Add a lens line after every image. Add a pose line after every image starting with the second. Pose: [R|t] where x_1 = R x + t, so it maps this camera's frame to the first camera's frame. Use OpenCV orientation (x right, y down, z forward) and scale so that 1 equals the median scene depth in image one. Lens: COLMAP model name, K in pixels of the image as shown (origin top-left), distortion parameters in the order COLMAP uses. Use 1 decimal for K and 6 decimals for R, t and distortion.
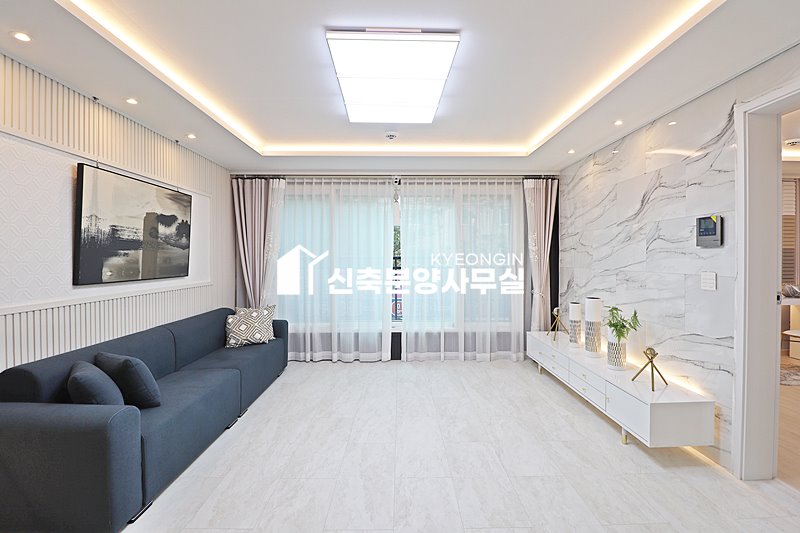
lens RADIAL K [[375.1, 0, 403.6], [0, 375.1, 264.5], [0, 0, 1]] dist [-0.000864, -0.014265]
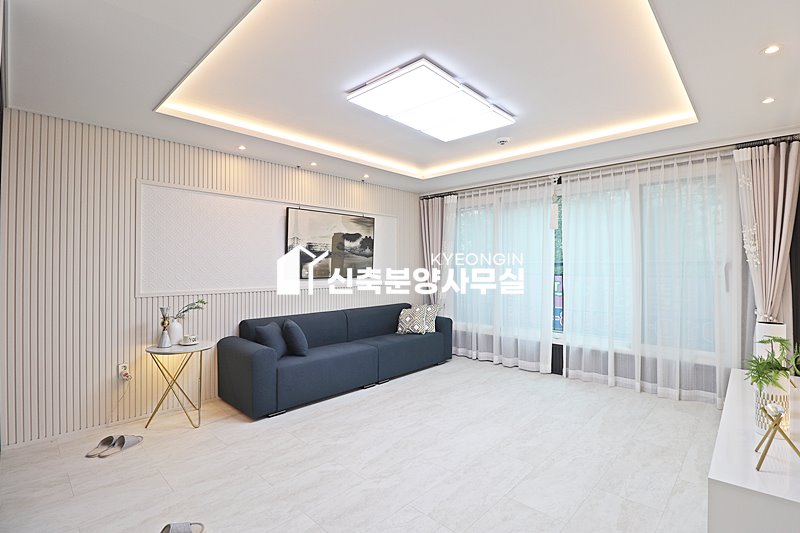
lens RADIAL K [[377.0, 0, 400.0], [0, 377.0, 266.5], [0, 0, 1]] dist [-0.001320, -0.014963]
pose [[0.711262, 0.001359, -0.702925, 0.477329], [-0.012597, 0.999862, -0.010814, 0.006824], [0.702814, 0.016547, 0.711181, 0.091875]]
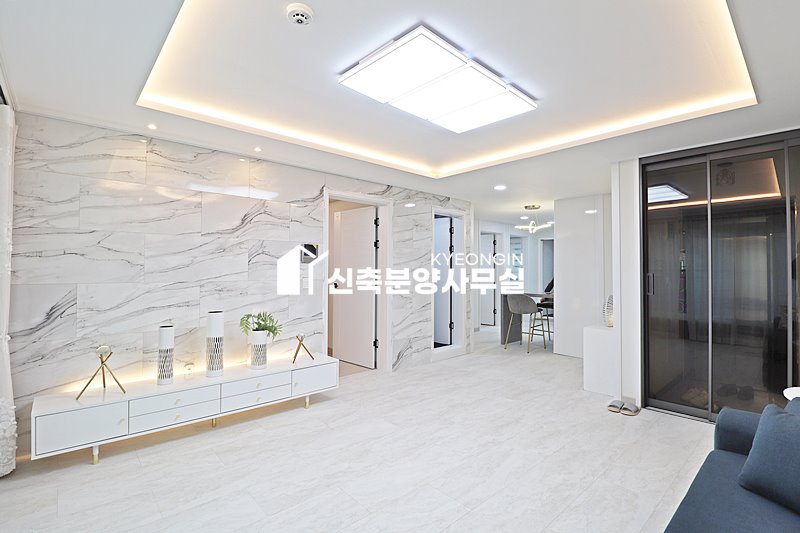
lens RADIAL K [[375.1, 0, 403.6], [0, 375.1, 264.5], [0, 0, 1]] dist [-0.000864, -0.014265]
pose [[-0.667959, 0.009630, 0.744135, -0.475502], [0.010915, 0.999935, -0.003142, -0.019328], [-0.744118, 0.006024, -0.668021, 1.216321]]
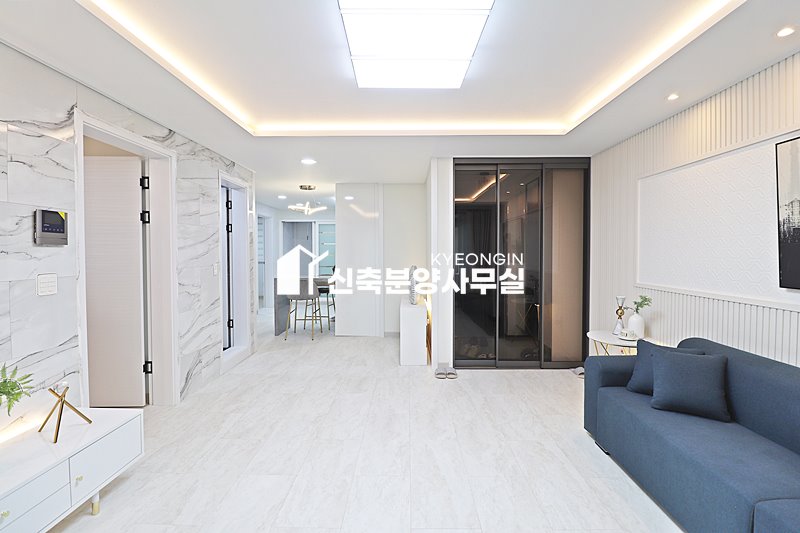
lens RADIAL K [[368.9, 0, 402.6], [0, 368.9, 262.6], [0, 0, 1]] dist [-0.000891, -0.013553]
pose [[-0.999772, 0.003435, 0.021059, -0.016012], [0.004445, 0.998832, 0.048106, -0.029671], [-0.020870, 0.048189, -0.998620, 1.240126]]
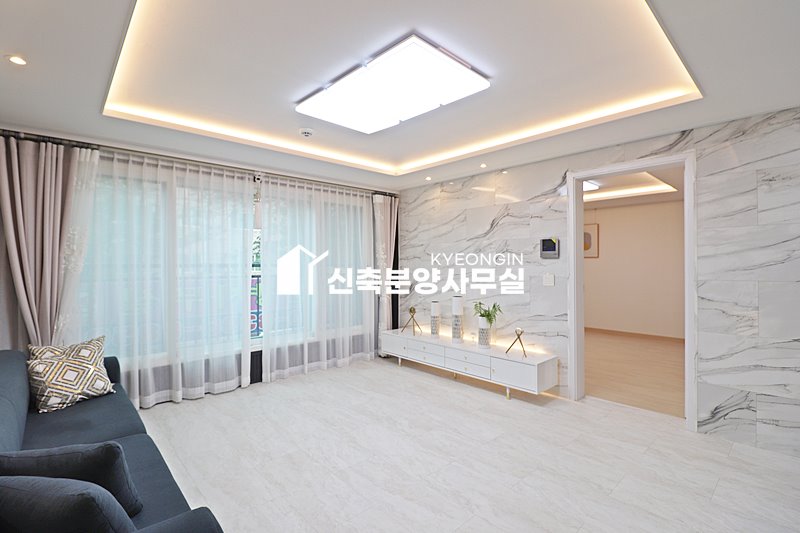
lens RADIAL K [[375.1, 0, 403.6], [0, 375.1, 264.5], [0, 0, 1]] dist [-0.000864, -0.014265]
pose [[0.740704, -0.000954, 0.671830, -0.470278], [0.013249, 0.999825, -0.013188, -0.005430], [-0.671700, 0.018670, 0.740588, 0.163890]]
